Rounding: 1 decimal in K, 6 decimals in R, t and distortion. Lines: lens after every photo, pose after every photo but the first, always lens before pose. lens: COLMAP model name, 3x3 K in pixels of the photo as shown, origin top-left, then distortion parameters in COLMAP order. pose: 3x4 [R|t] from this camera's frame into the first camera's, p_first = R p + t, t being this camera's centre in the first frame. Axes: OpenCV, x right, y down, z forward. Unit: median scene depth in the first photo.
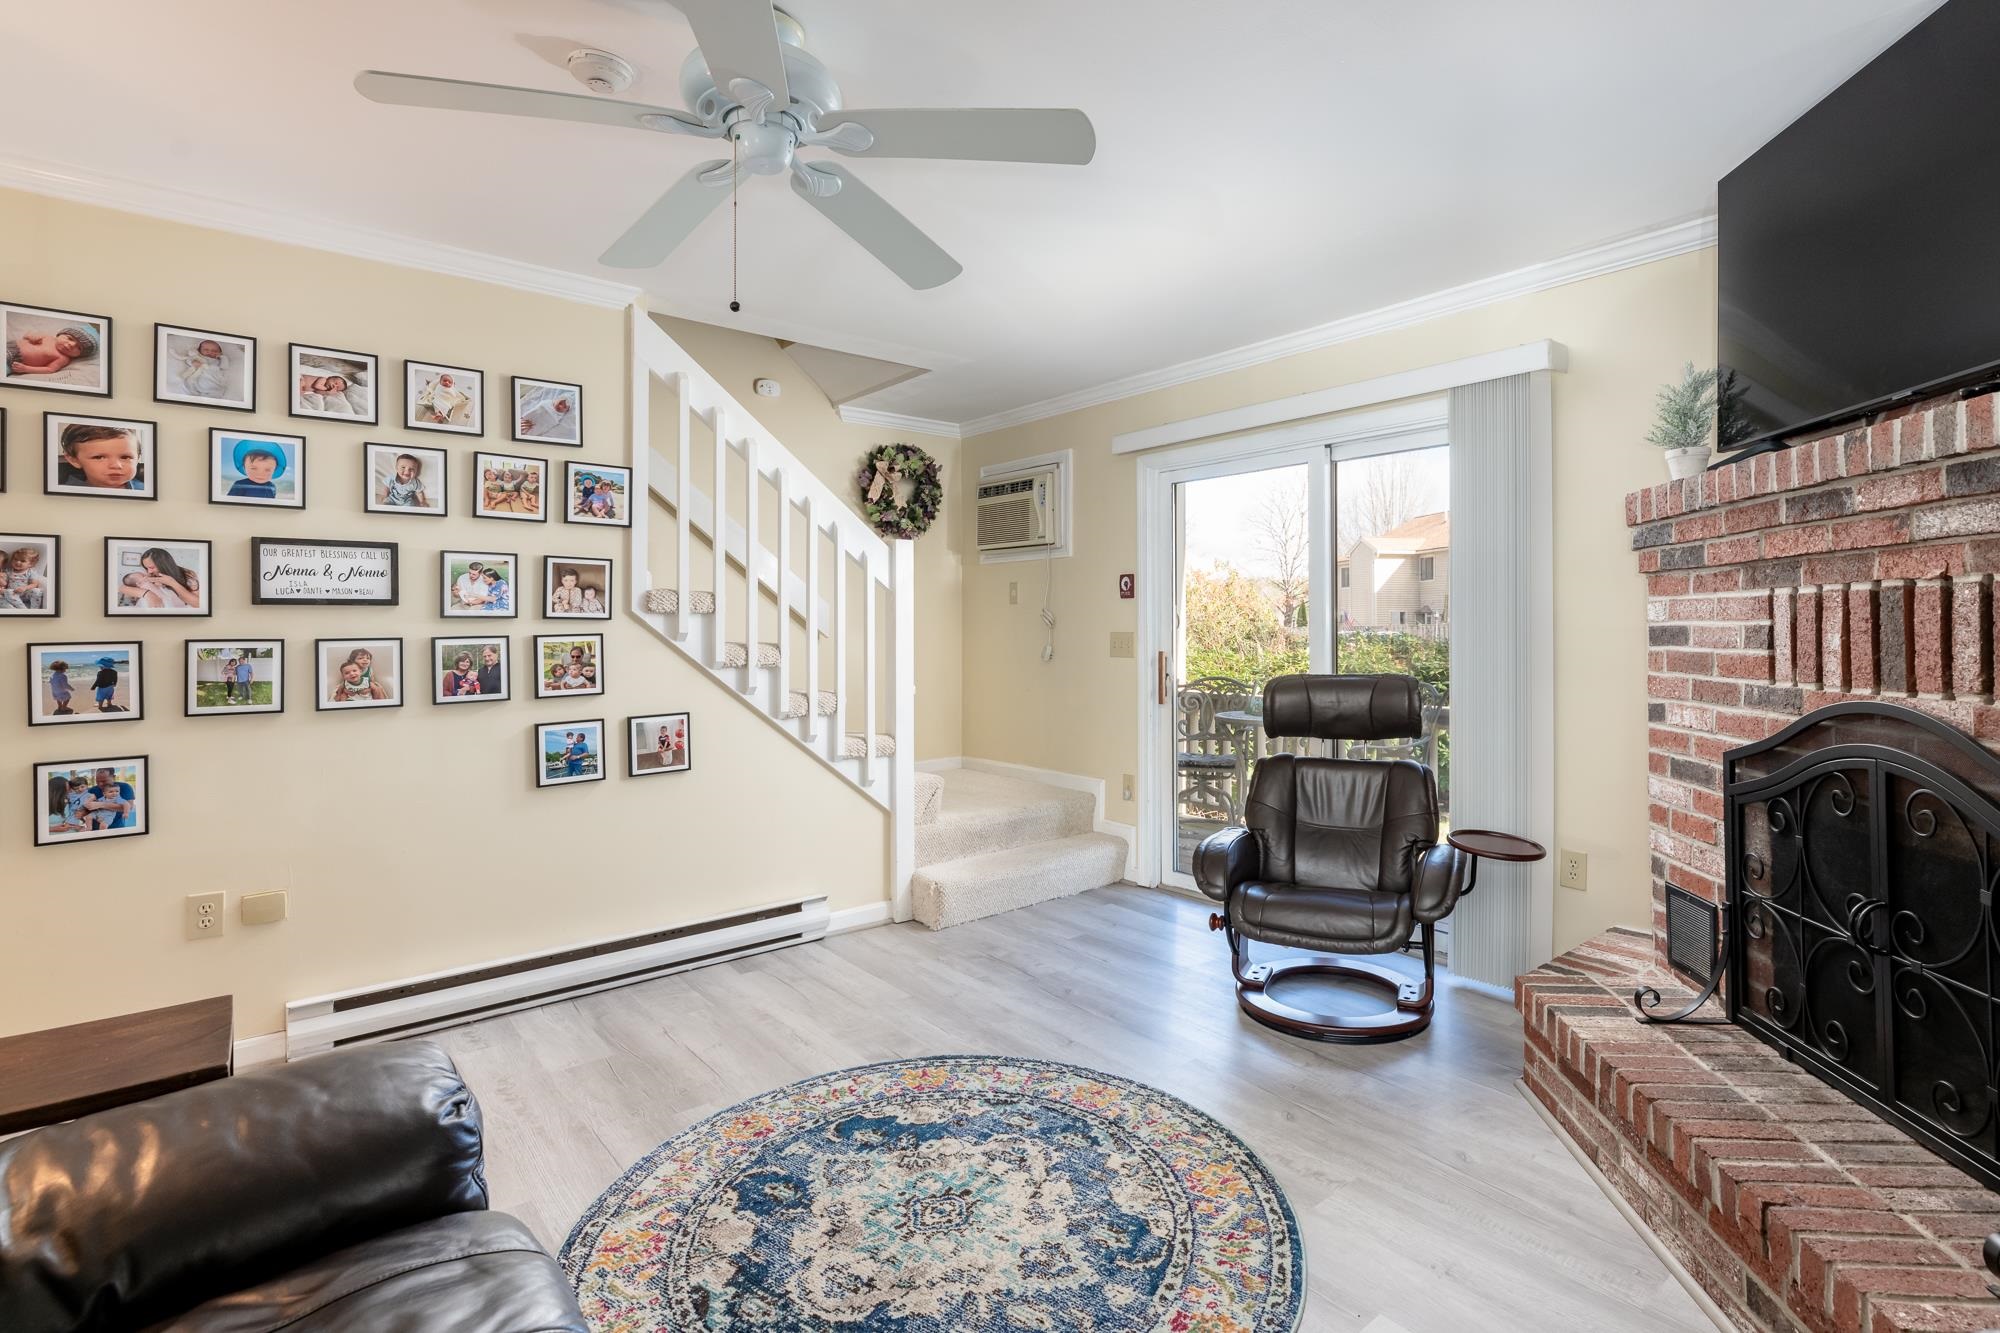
lens RADIAL K [[915.9, 0, 1081.1], [0, 915.9, 626.8], [0, 0, 1]] dist [0.001671, 0.000197]
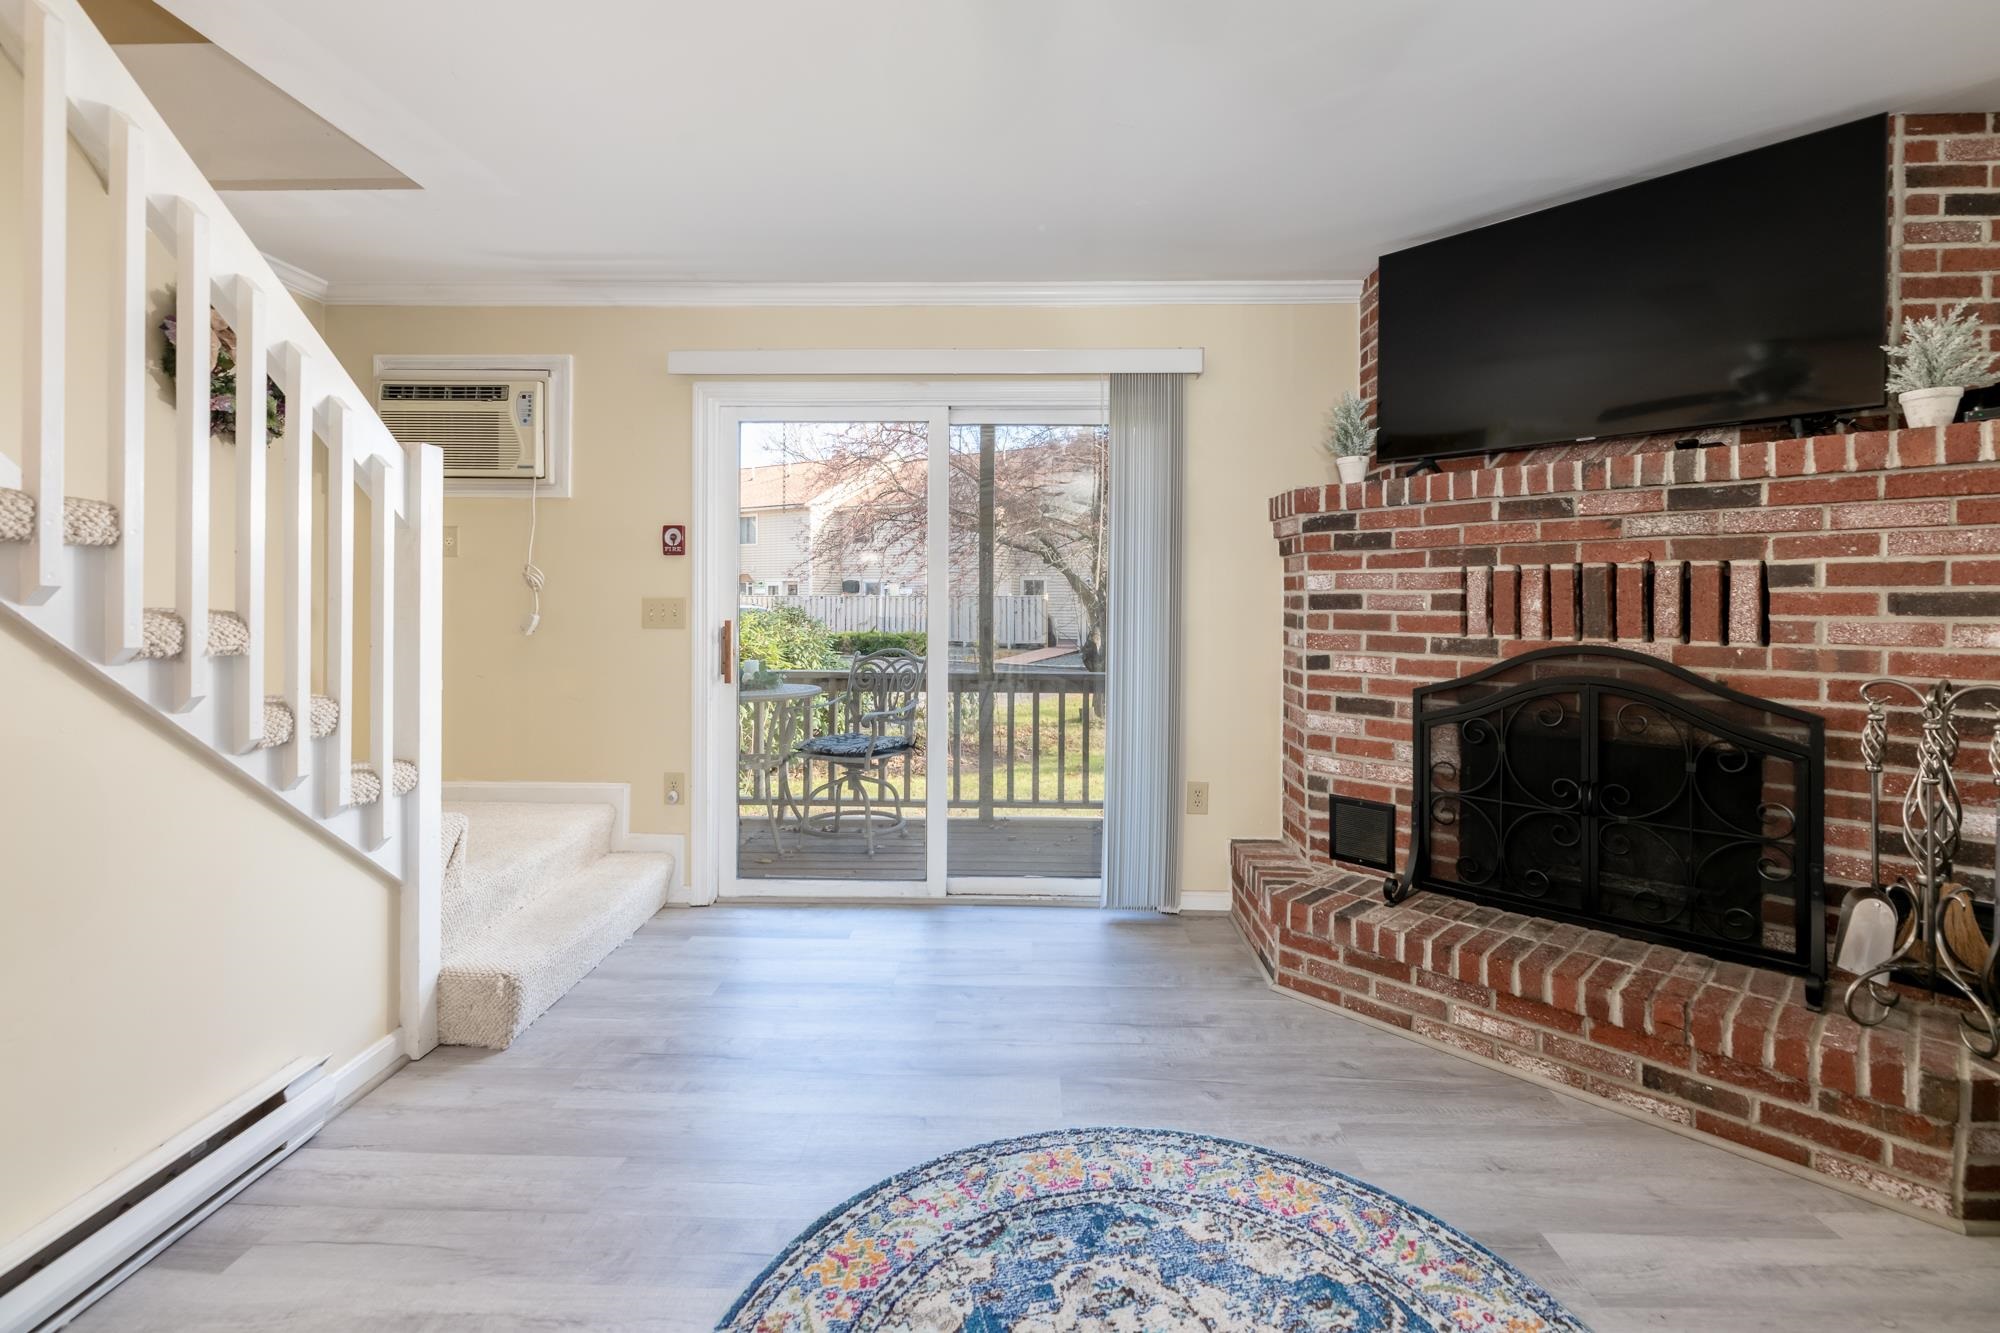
lens RADIAL K [[856.8, 0, 1007.8], [0, 856.8, 608.1], [0, 0, 1]] dist [0.001694, 0.000312]
pose [[0.700975, -0.000497, 0.713185, -0.615910], [-0.007909, 0.999933, 0.008470, 0.014233], [-0.713142, -0.011578, 0.700924, 0.565461]]
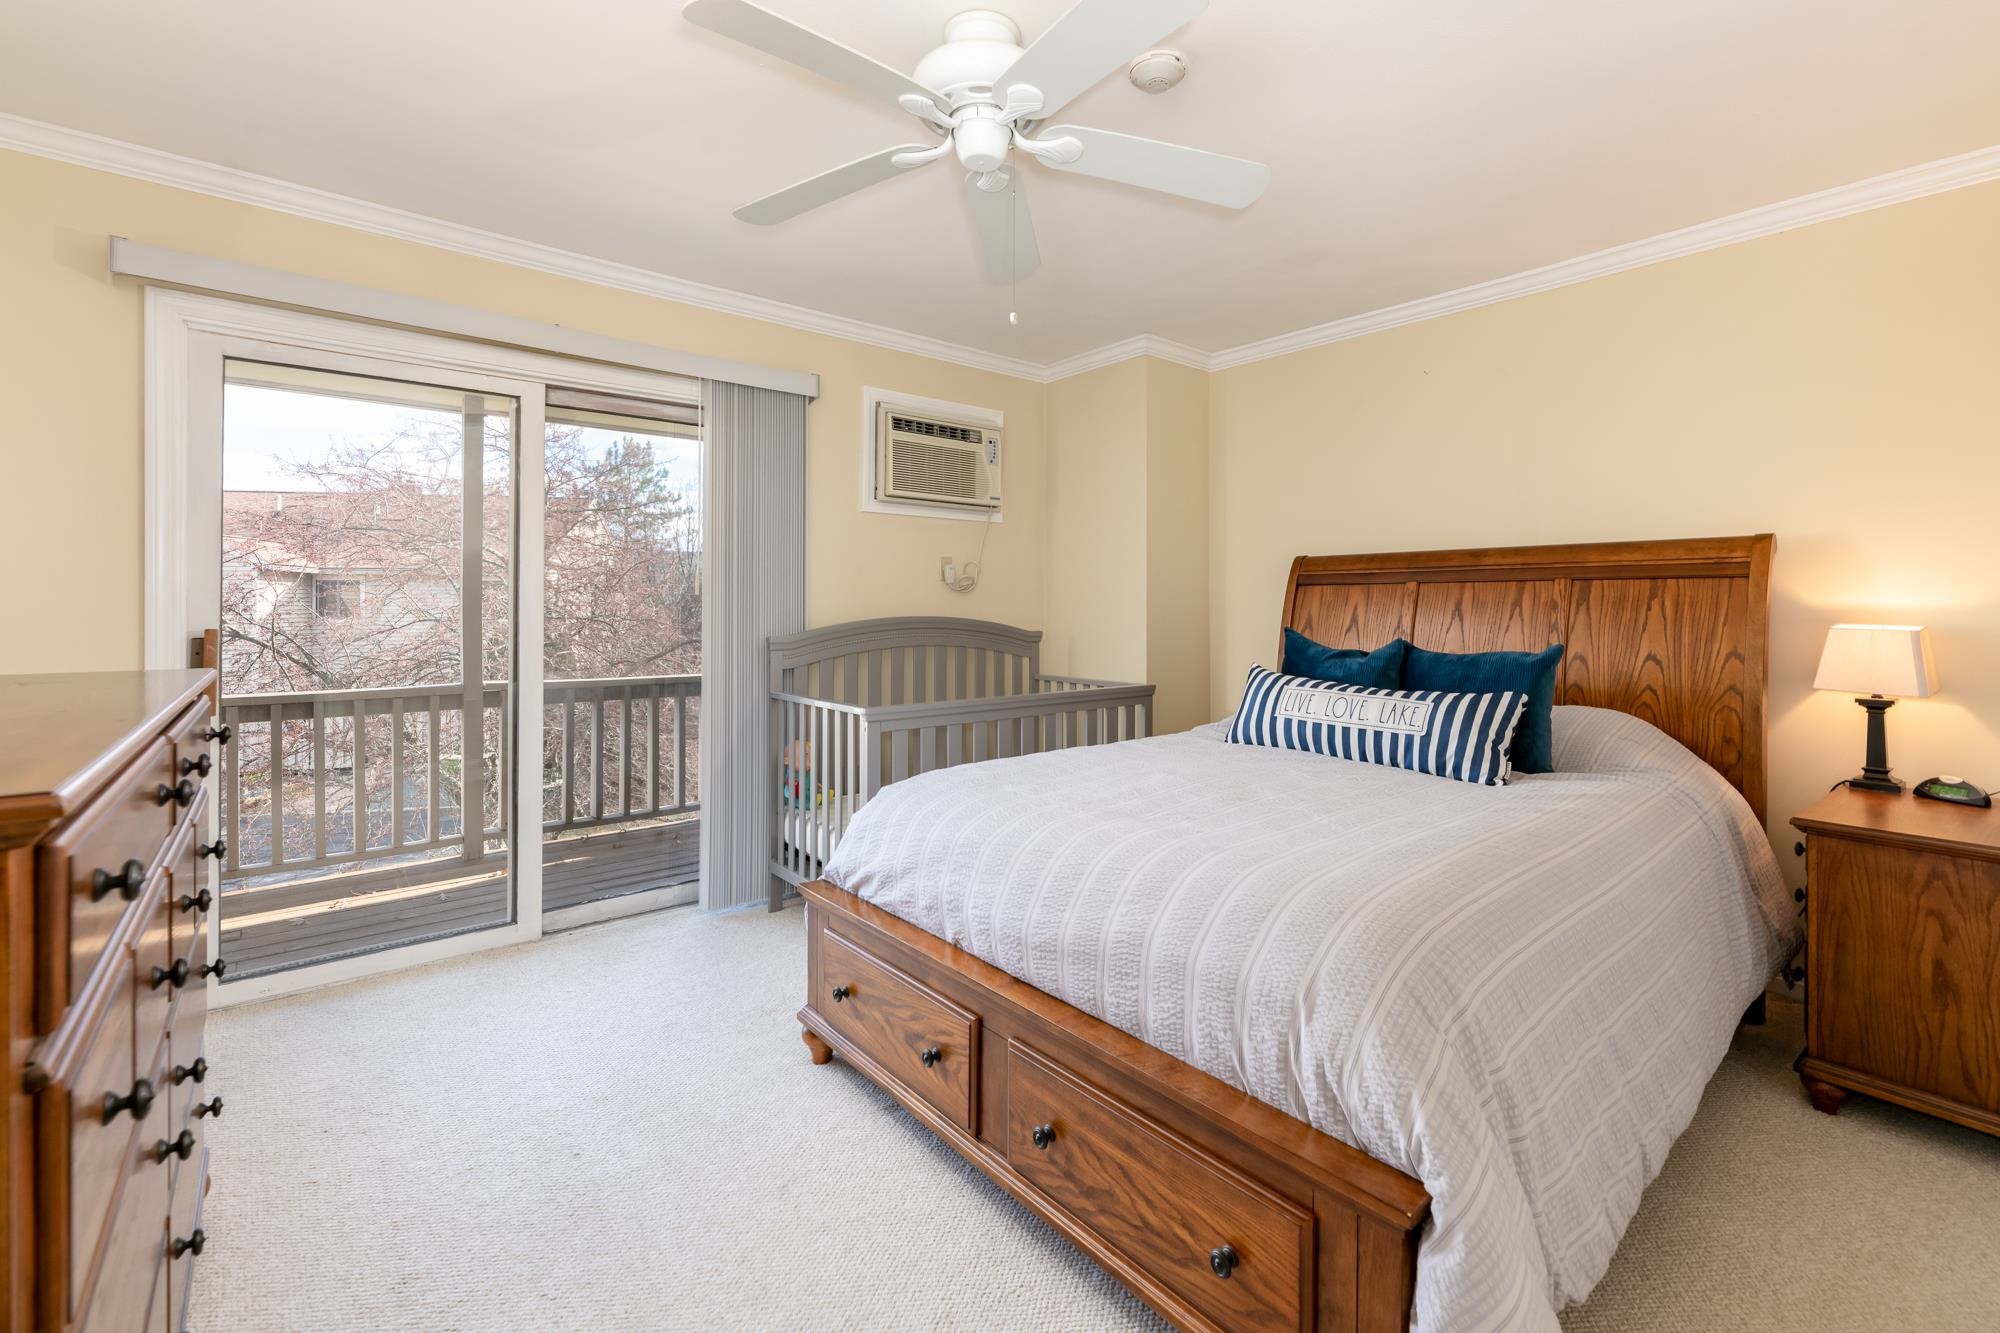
lens RADIAL K [[856.8, 0, 1007.8], [0, 856.8, 608.1], [0, 0, 1]] dist [0.001694, 0.000312]
pose [[0.047098, 0.000019, 0.998890, -2.135785], [-0.004884, 0.999988, 0.000212, 0.029601], [-0.998878, -0.004888, 0.047097, 2.216447]]
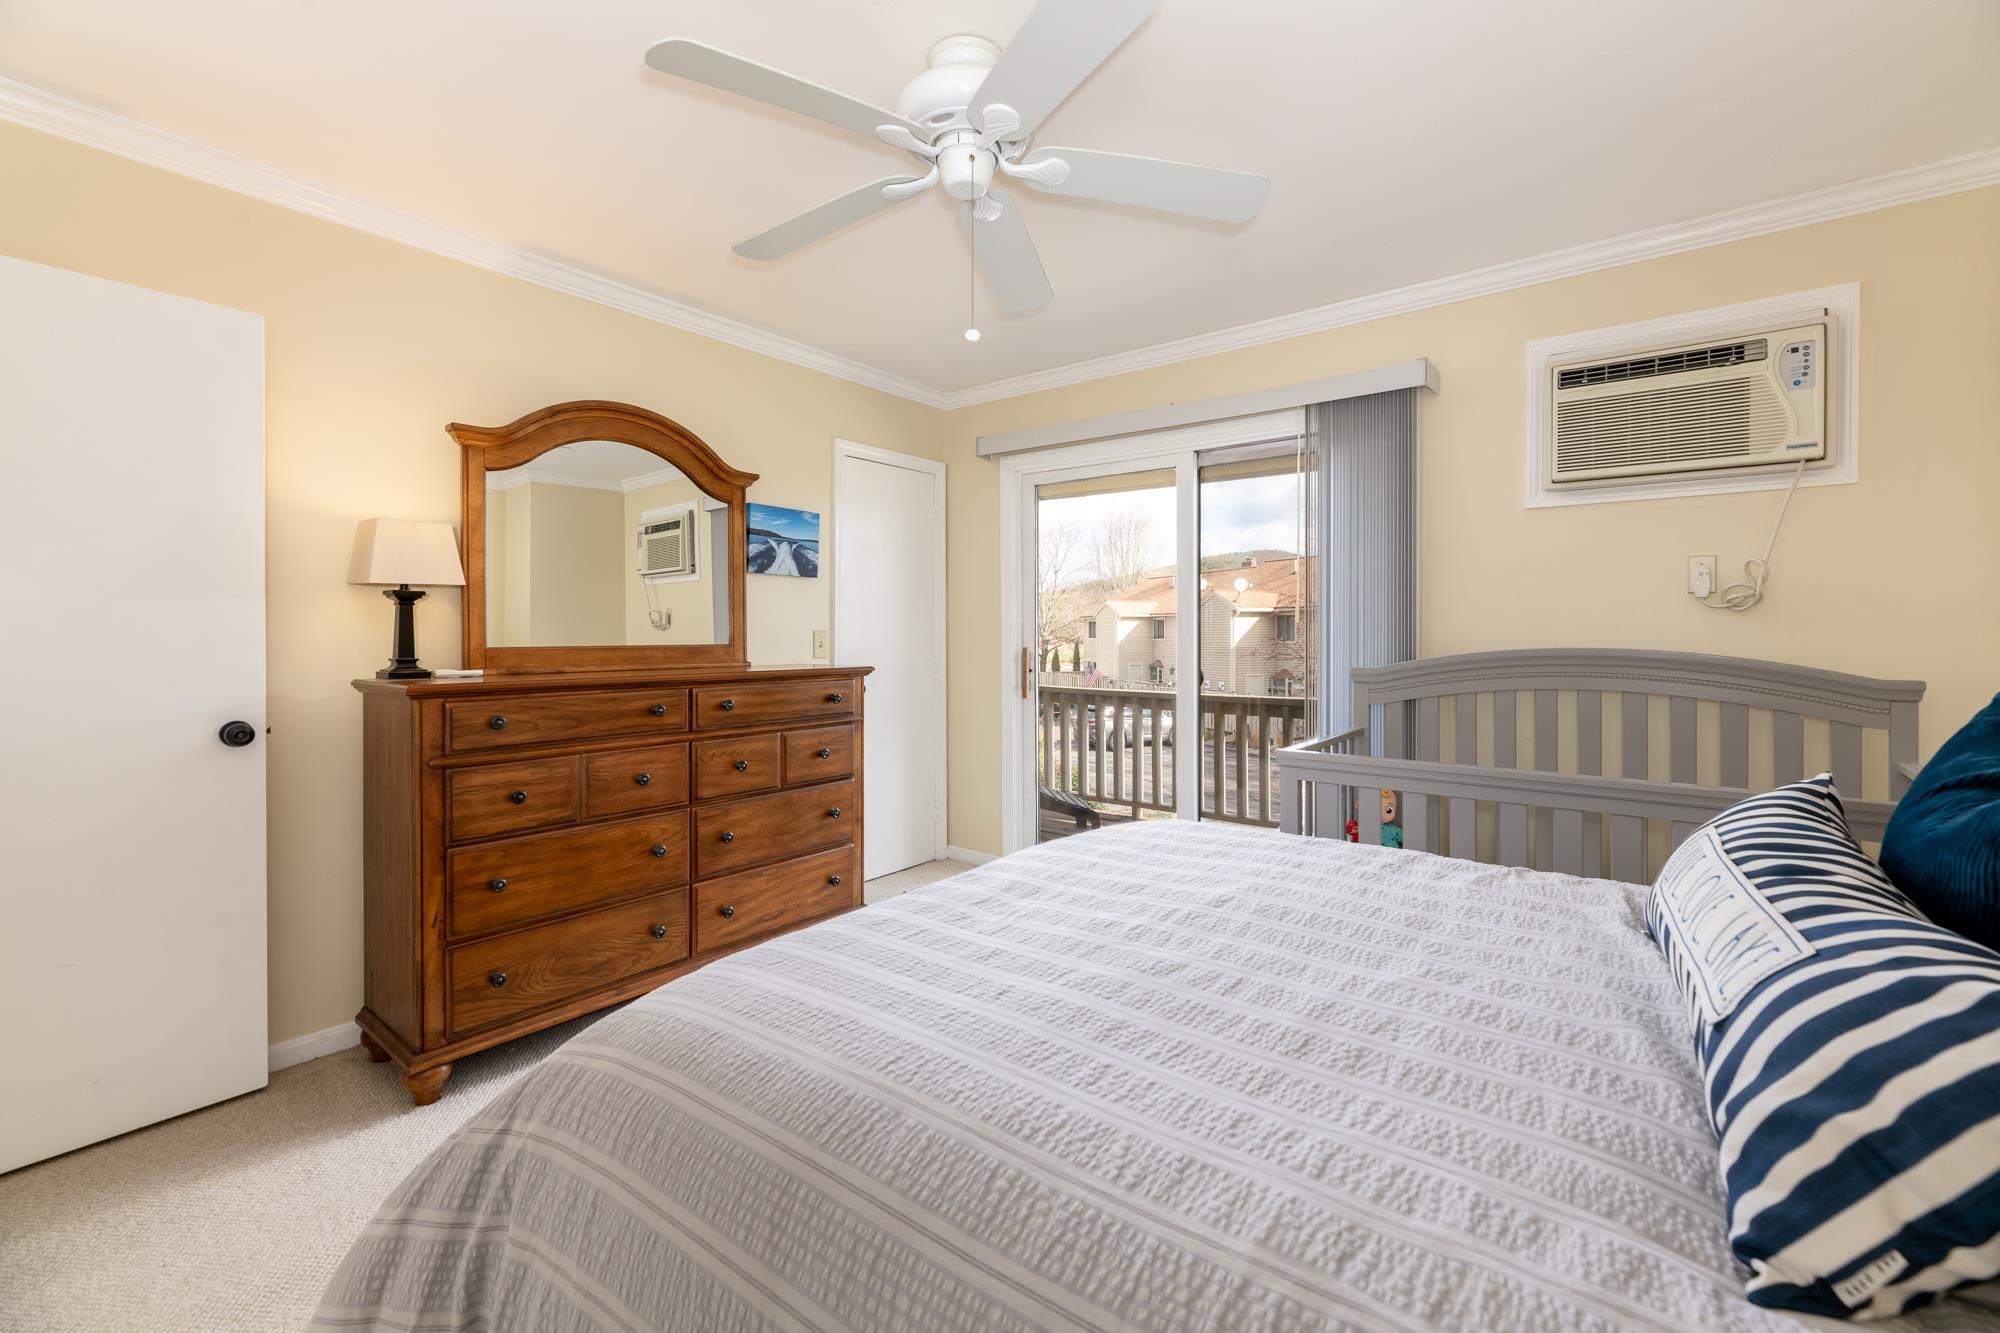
lens RADIAL K [[833.3, 0, 1046.0], [0, 833.3, 628.9], [0, 0, 1]] dist [0.000951, 0.000117]
pose [[0.982176, -0.000861, 0.187960, -1.329854], [-0.000269, 0.999982, 0.005986, 0.012556], [-0.187961, -0.005930, 0.982159, 1.421372]]
